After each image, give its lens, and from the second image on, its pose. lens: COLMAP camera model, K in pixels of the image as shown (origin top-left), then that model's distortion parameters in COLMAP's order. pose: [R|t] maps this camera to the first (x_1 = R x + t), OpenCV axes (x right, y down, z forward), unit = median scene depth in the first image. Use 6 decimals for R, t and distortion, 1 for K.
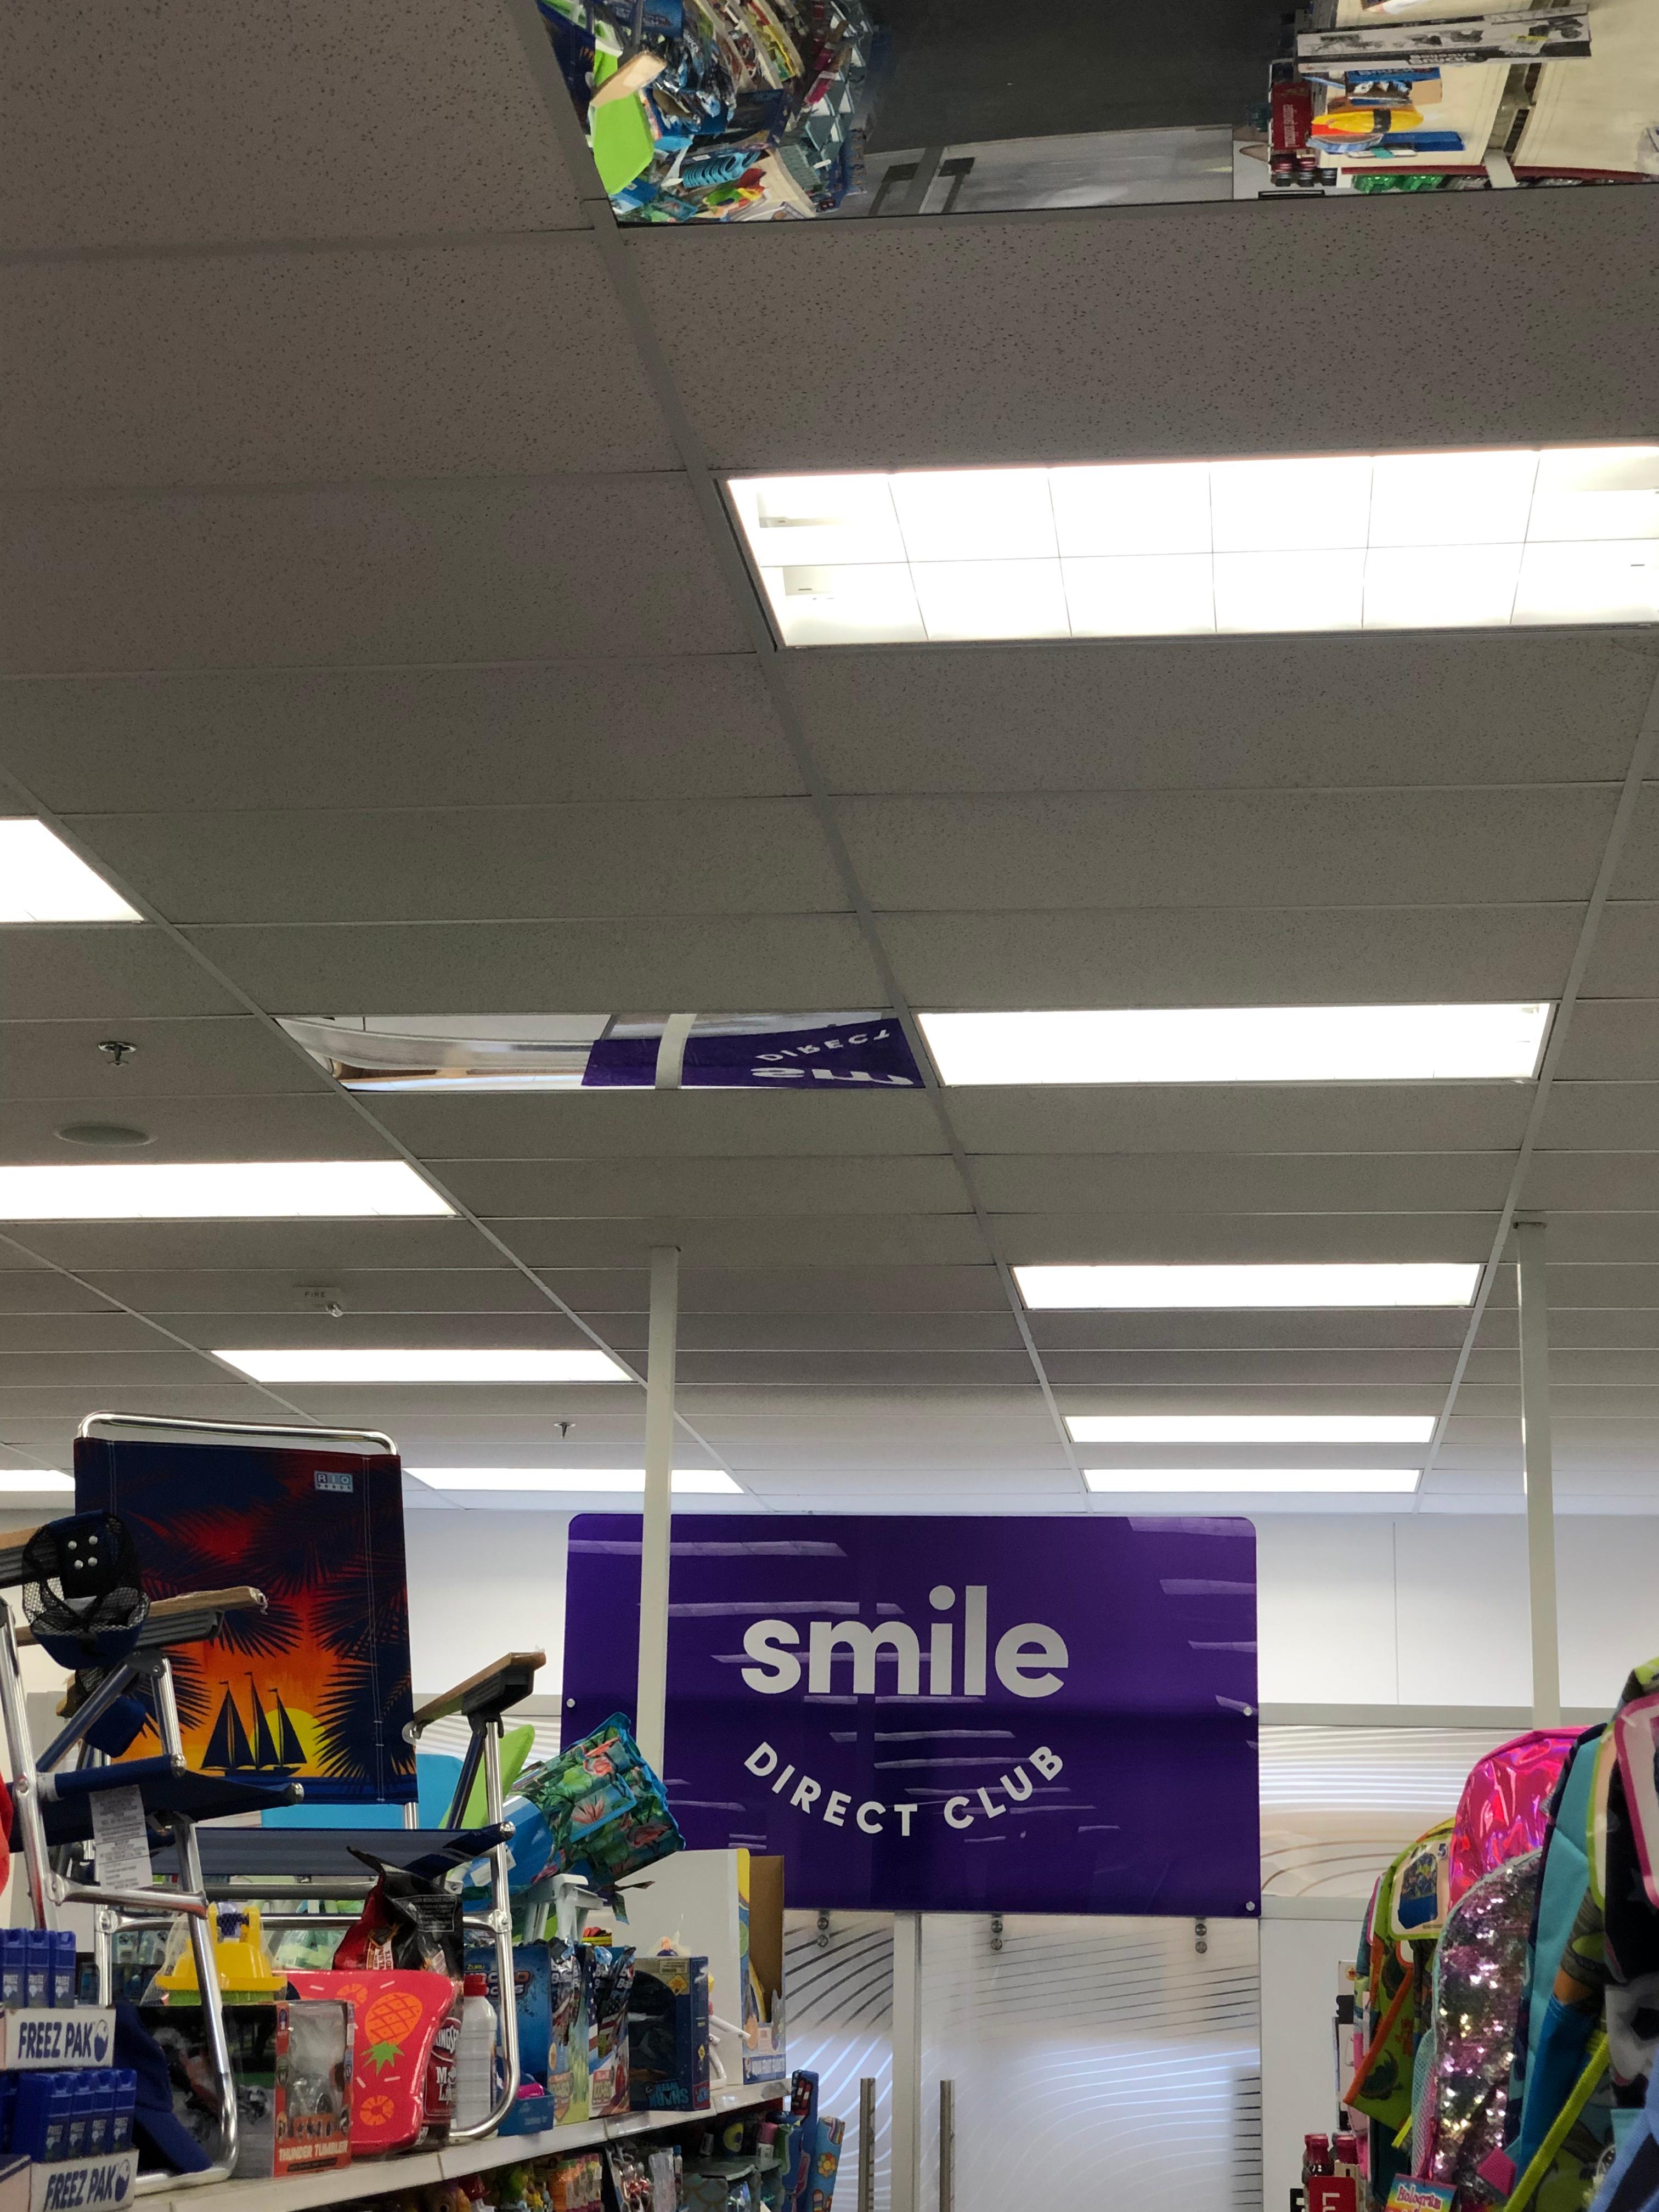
lens RADIAL K [[3614.9, 0, 822.8], [0, 3614.9, 1091.4], [0, 0, 1]] dist [0.137351, -0.405126]
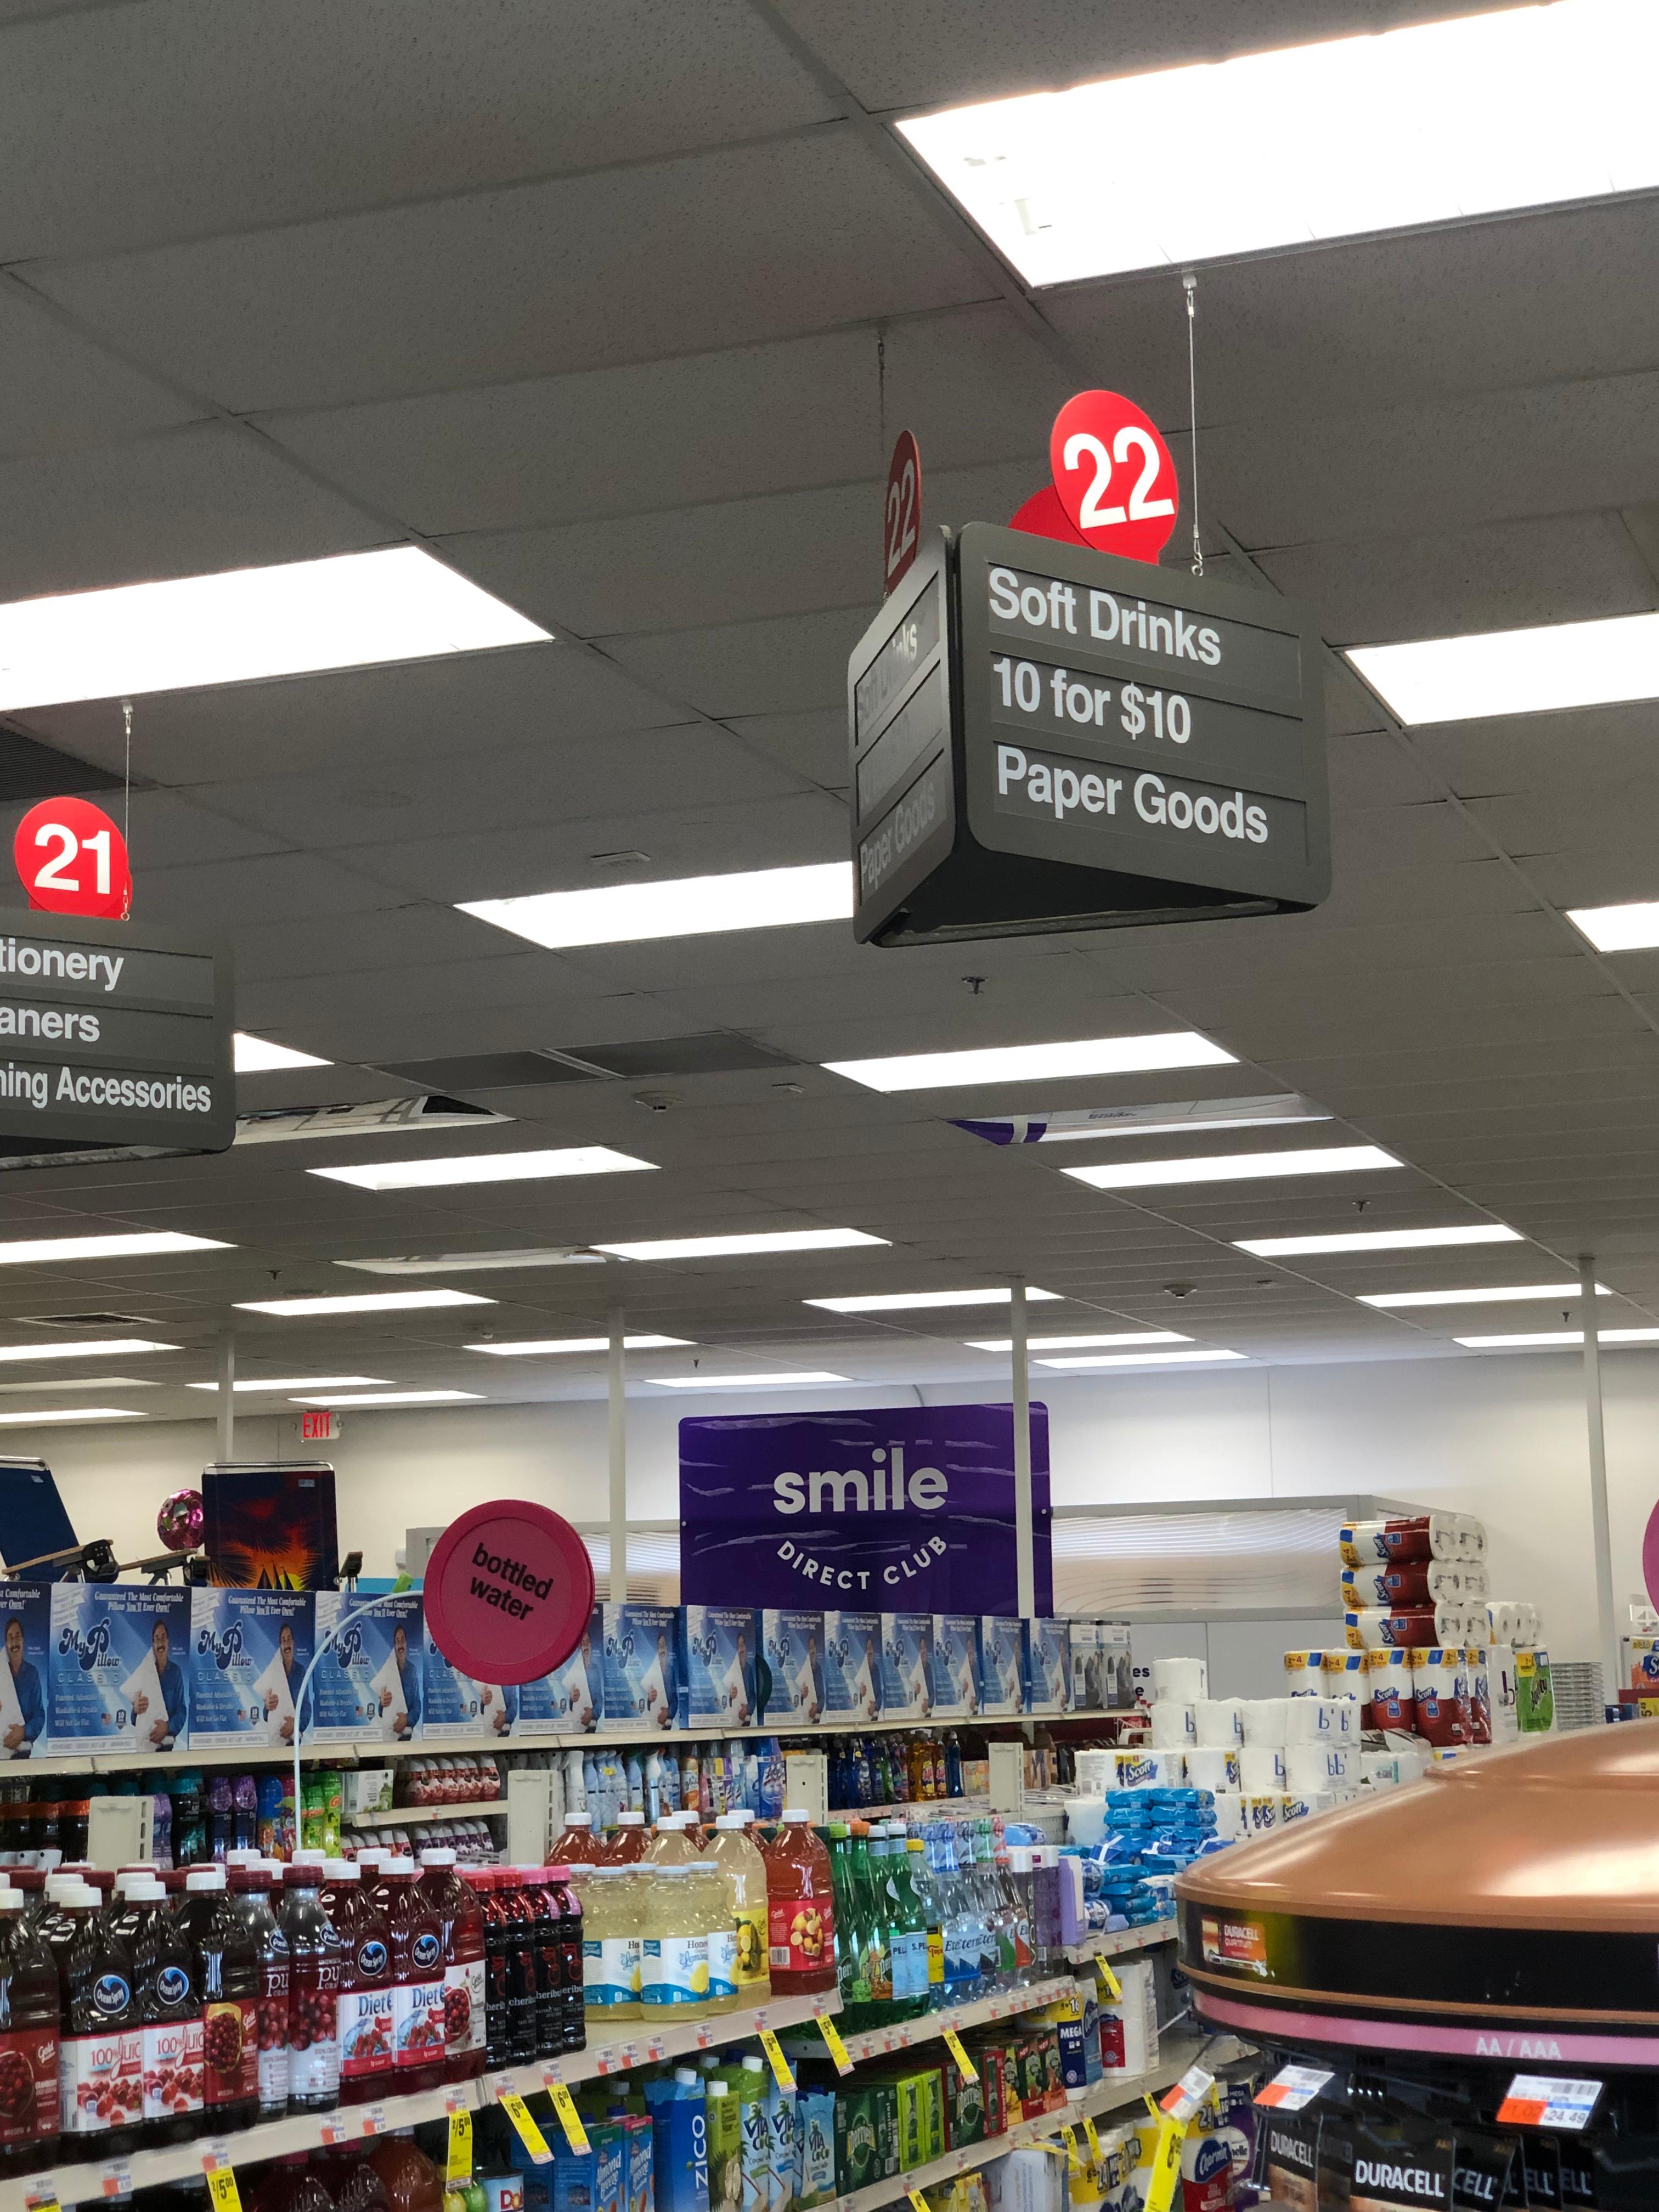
lens RADIAL K [[3614.9, 0, 822.8], [0, 3614.9, 1091.4], [0, 0, 1]] dist [0.137351, -0.405126]
pose [[0.970308, -0.074503, -0.230111, 0.764353], [0.091636, 0.993690, 0.064672, -0.275660], [0.223841, -0.083839, 0.971013, -1.266523]]
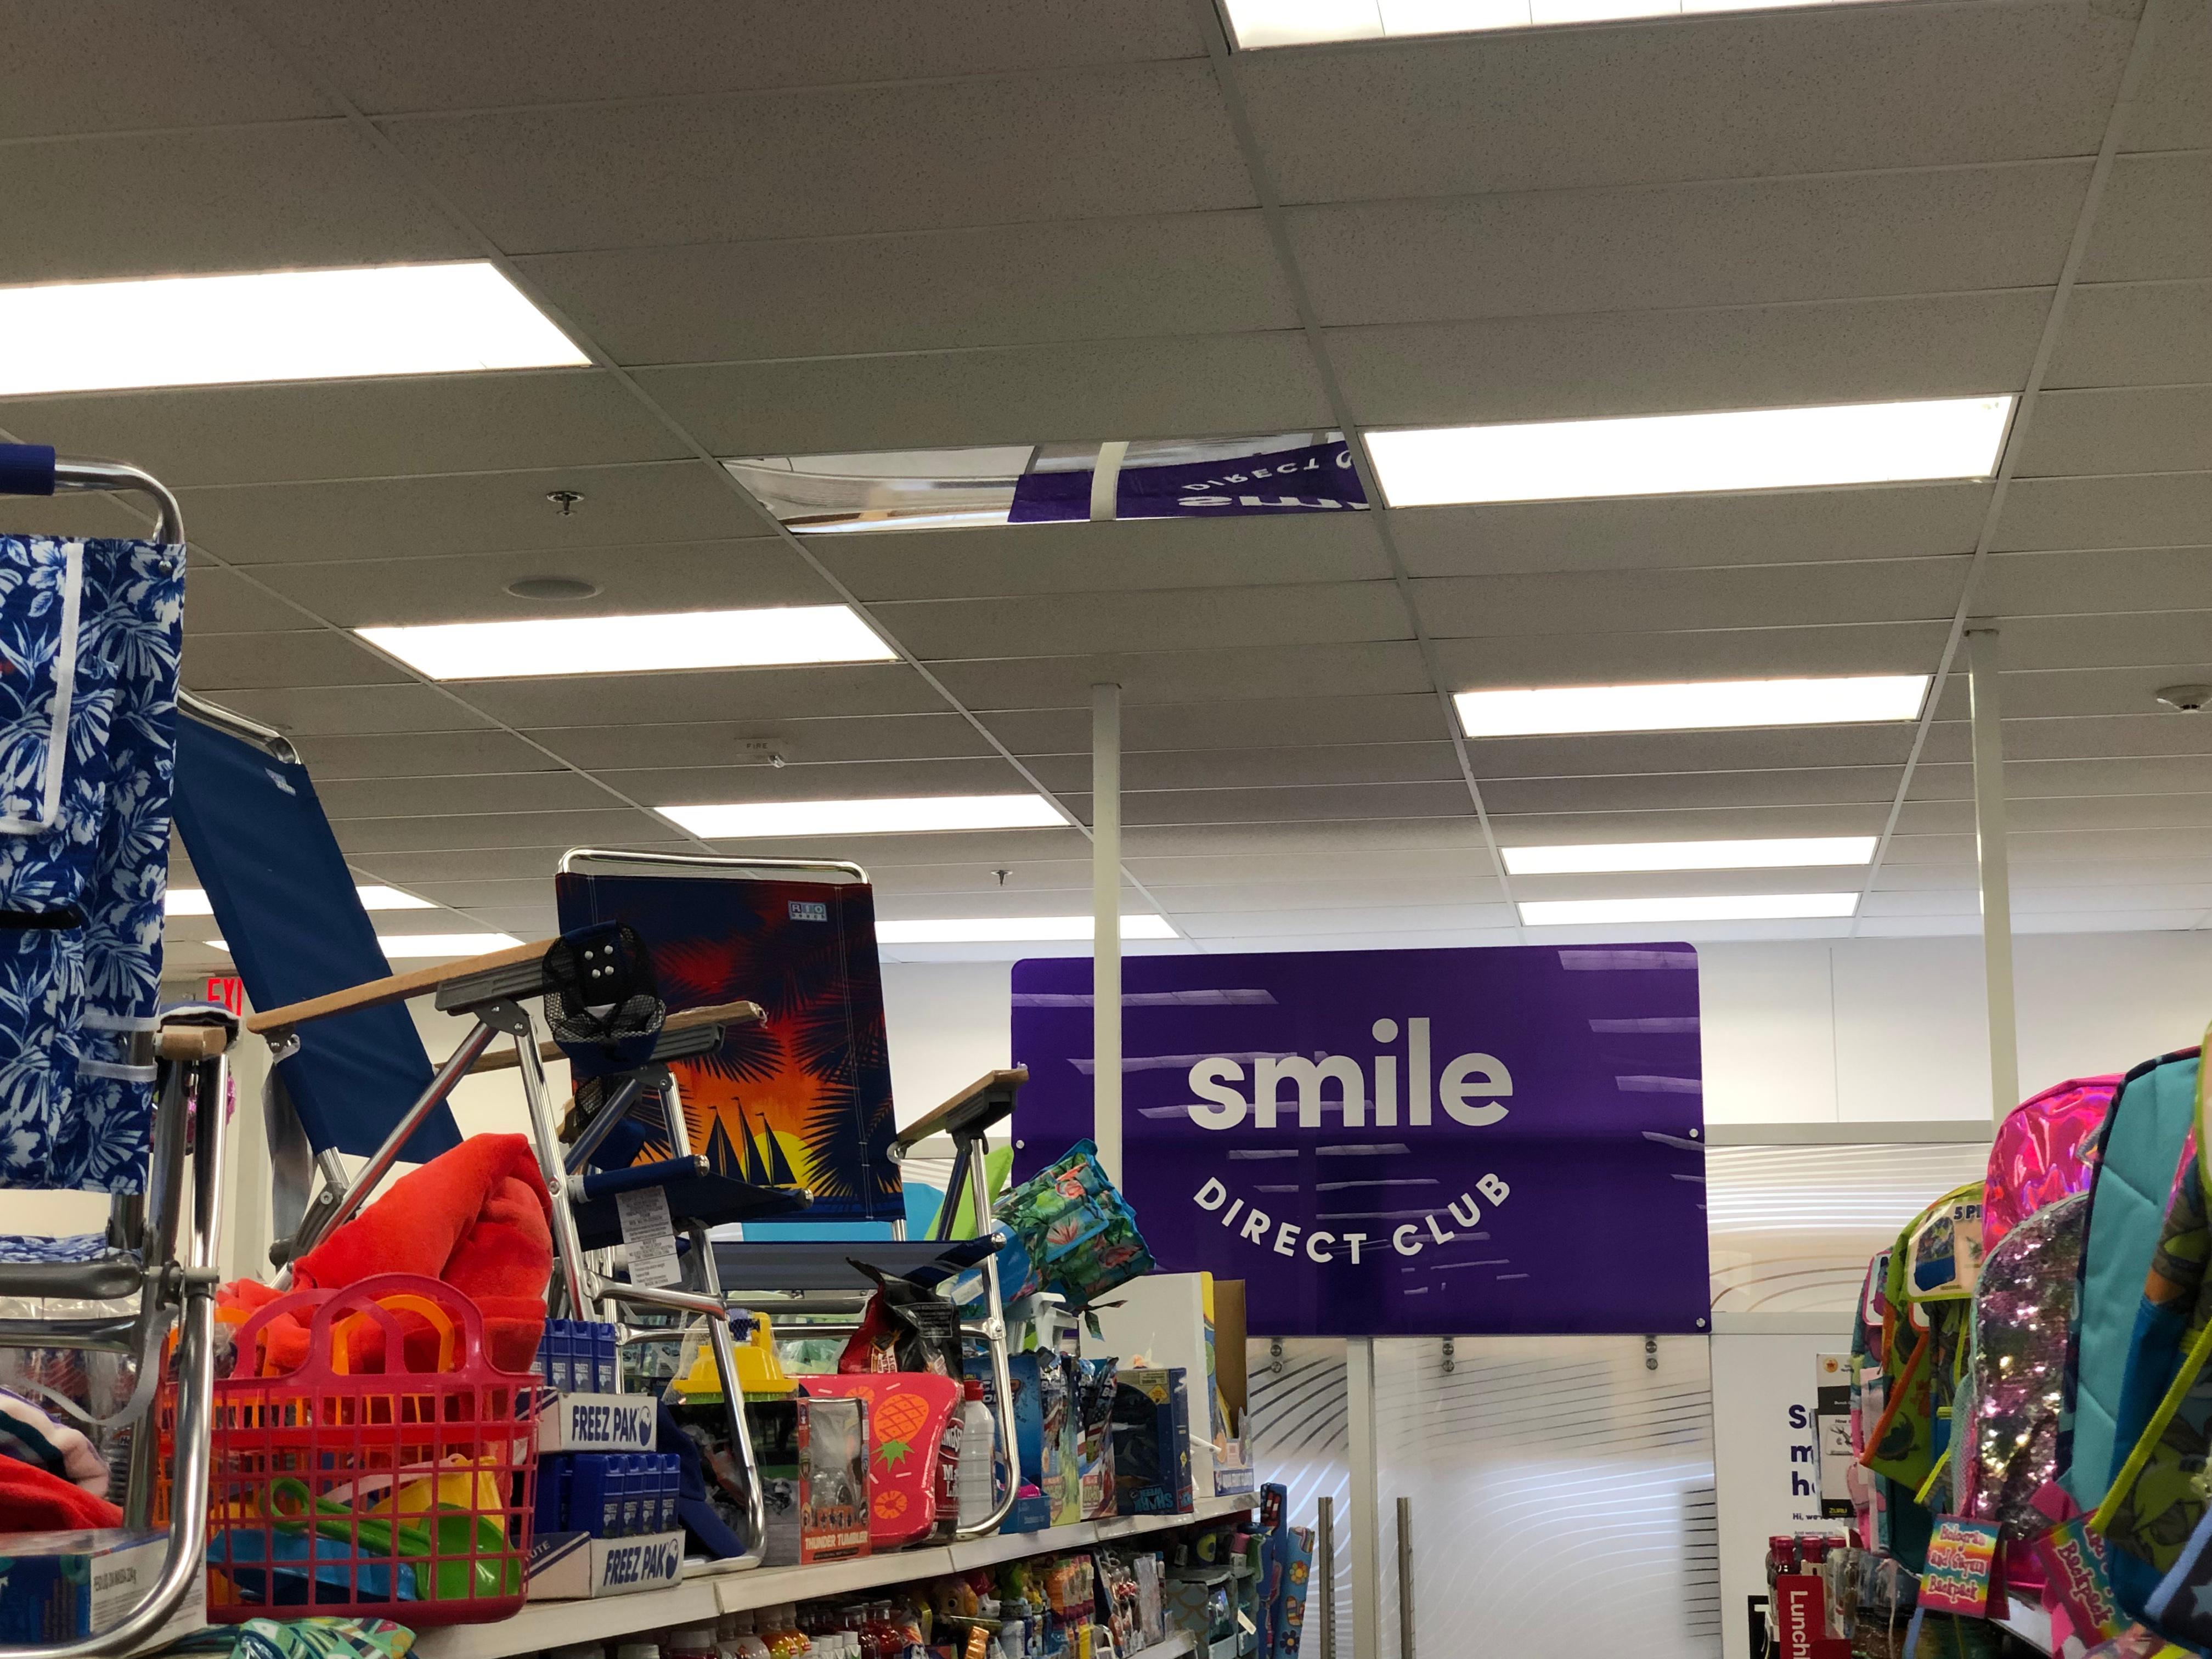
lens RADIAL K [[3626.8, 0, 1059.5], [0, 3626.8, 829.1], [0, 0, 1]] dist [-0.023423, 1.130833]
pose [[0.998458, -0.030767, -0.046214, -0.016195], [0.034137, 0.996673, 0.074004, 0.011457], [0.043784, -0.075468, 0.996187, -0.002624]]
